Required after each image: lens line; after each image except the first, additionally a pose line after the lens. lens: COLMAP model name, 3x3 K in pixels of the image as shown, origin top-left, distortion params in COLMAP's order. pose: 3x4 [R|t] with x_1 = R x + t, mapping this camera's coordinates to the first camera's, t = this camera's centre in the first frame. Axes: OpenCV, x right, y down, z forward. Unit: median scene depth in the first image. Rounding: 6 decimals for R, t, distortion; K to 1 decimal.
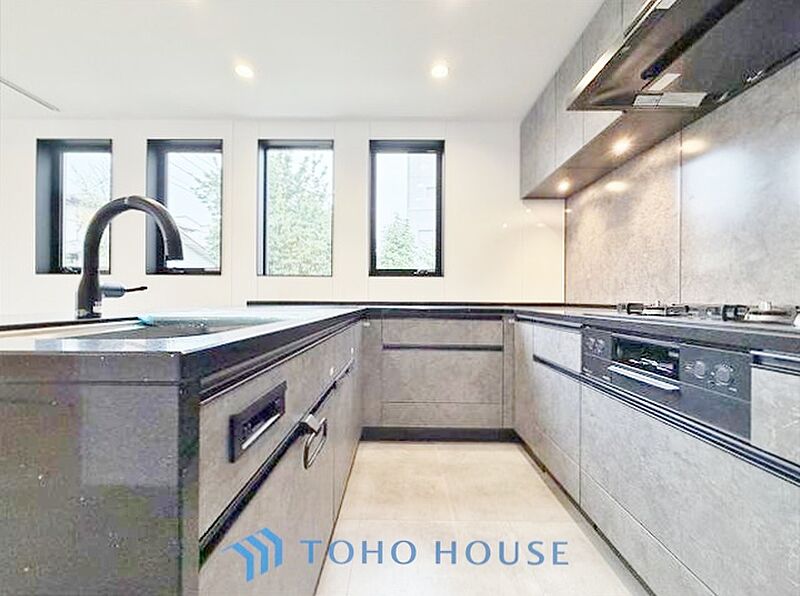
lens RADIAL K [[319.4, 0, 400.0], [0, 319.4, 298.0], [0, 0, 1]] dist [-0.003464, 0.000991]
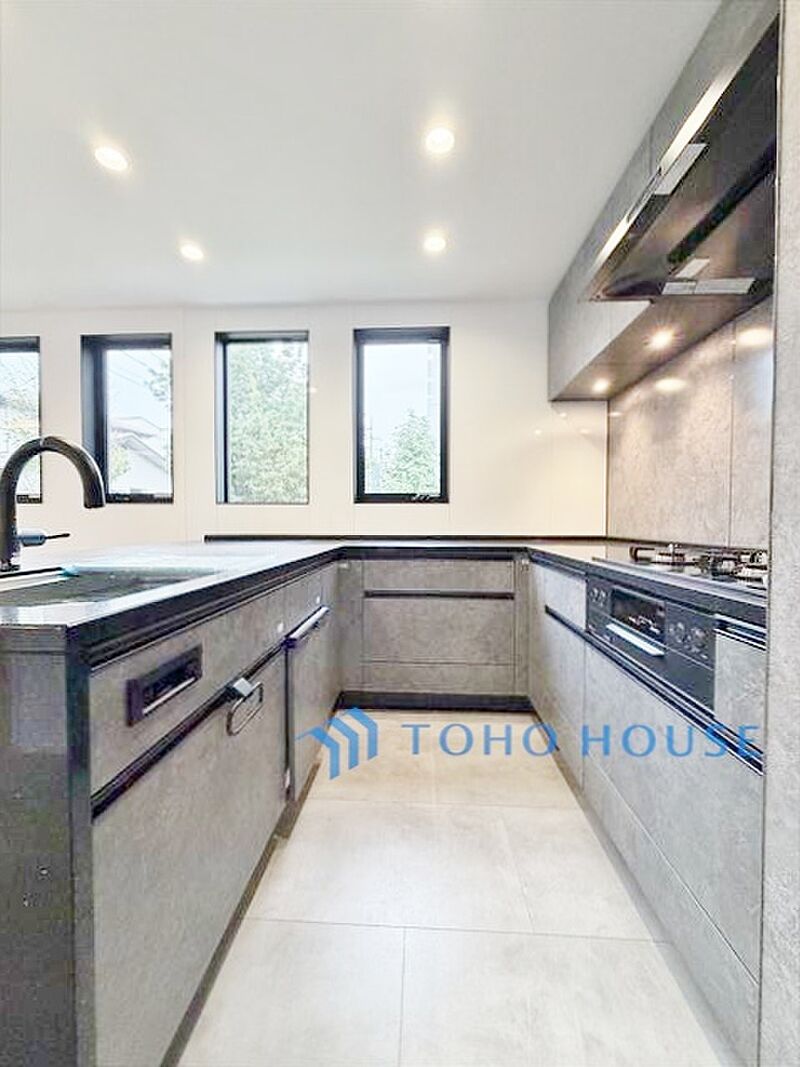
lens RADIAL K [[426.0, 0, 400.7], [0, 426.0, 531.9], [0, 0, 1]] dist [-0.003464, 0.000991]
pose [[0.998829, -0.004040, -0.048203, 0.097175], [0.005286, 0.999654, 0.025764, -0.033402], [0.048082, -0.025988, 0.998505, -0.073627]]
